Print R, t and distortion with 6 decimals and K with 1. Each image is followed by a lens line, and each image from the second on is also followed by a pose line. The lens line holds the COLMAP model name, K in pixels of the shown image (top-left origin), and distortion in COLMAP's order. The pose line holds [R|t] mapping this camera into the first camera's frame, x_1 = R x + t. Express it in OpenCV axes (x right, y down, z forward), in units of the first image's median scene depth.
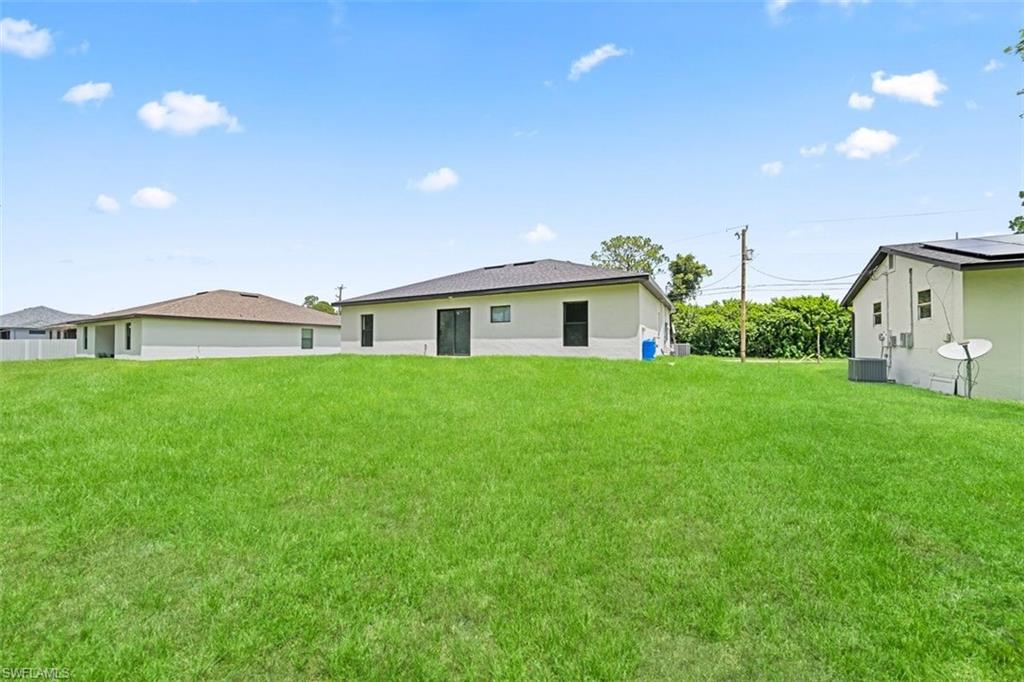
lens RADIAL K [[361.8, 0, 516.7], [0, 361.8, 342.4], [0, 0, 1]] dist [-0.001287, -0.000343]
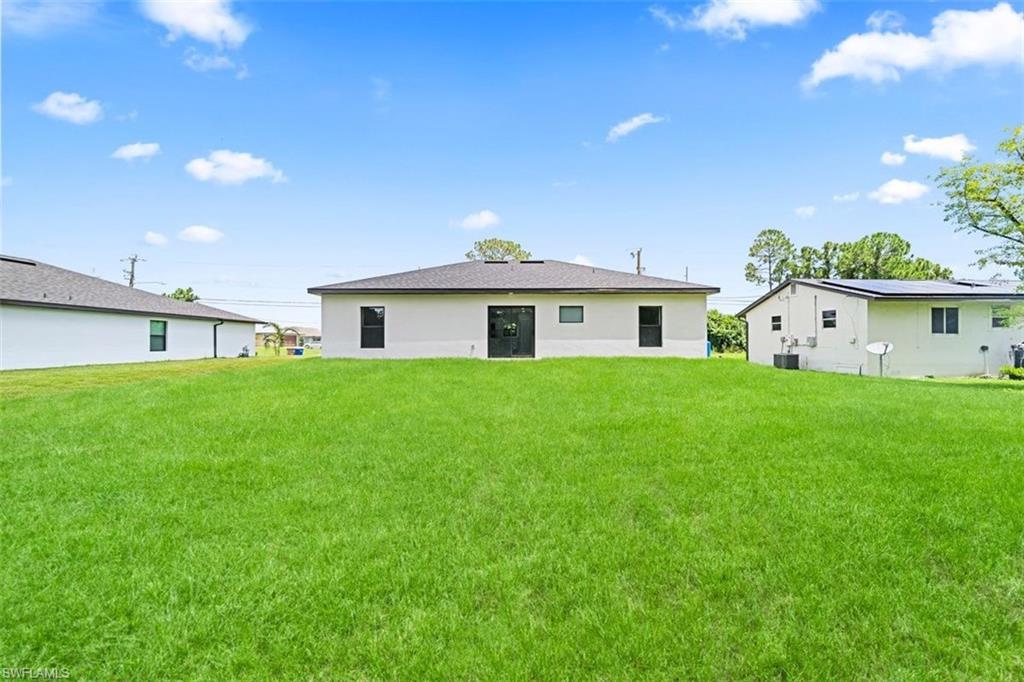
lens RADIAL K [[361.8, 0, 519.7], [0, 361.8, 343.2], [0, 0, 1]] dist [-0.001287, -0.000343]
pose [[0.874058, -0.001750, 0.485818, -0.617287], [-0.002603, 0.999962, 0.008286, -0.007347], [-0.485814, -0.008507, 0.874021, 0.202292]]
